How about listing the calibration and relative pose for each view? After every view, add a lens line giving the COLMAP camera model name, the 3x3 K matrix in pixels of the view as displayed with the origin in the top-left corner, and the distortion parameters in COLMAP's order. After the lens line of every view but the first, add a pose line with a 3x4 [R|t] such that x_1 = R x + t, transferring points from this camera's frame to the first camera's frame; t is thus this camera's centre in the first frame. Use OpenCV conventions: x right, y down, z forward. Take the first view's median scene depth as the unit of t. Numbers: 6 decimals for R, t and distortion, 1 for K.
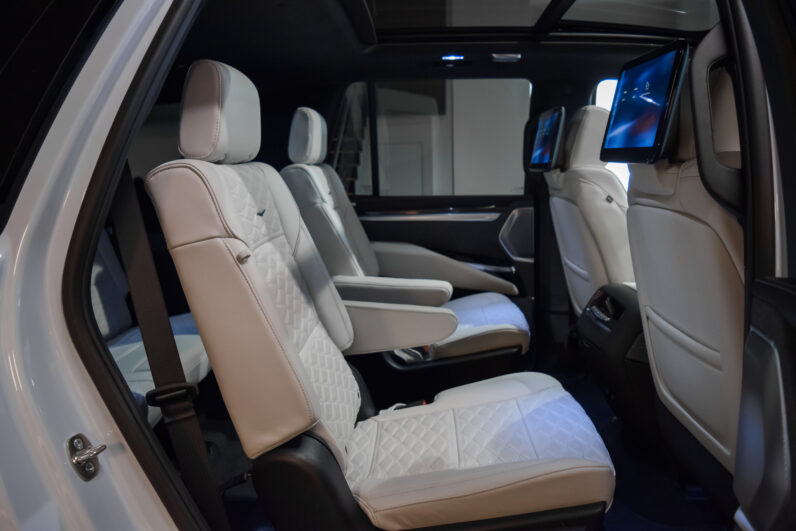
lens RADIAL K [[623.4, 0, 394.8], [0, 623.4, 264.4], [0, 0, 1]] dist [-0.102881, 0.032811]
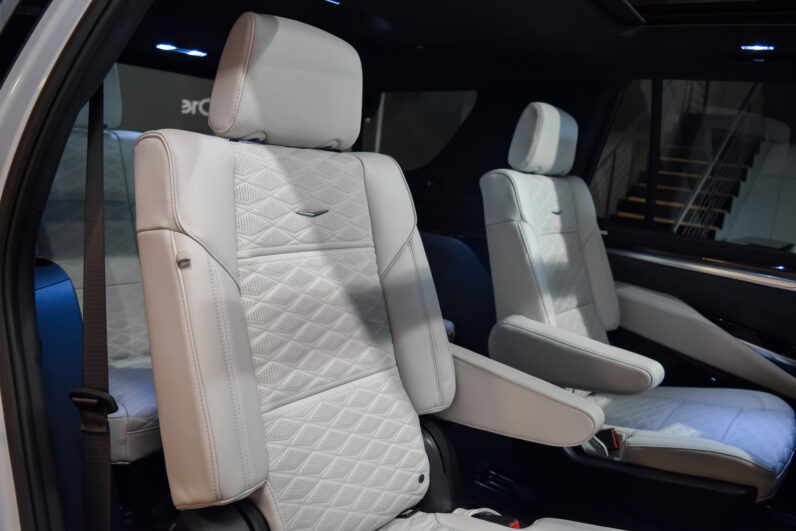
lens RADIAL K [[623.4, 0, 394.8], [0, 623.4, 264.4], [0, 0, 1]] dist [-0.102881, 0.032811]
pose [[0.806356, 0.200616, -0.556366, 0.207169], [-0.208975, 0.976677, 0.049300, -0.051821], [0.553280, 0.076514, 0.829474, 0.266844]]
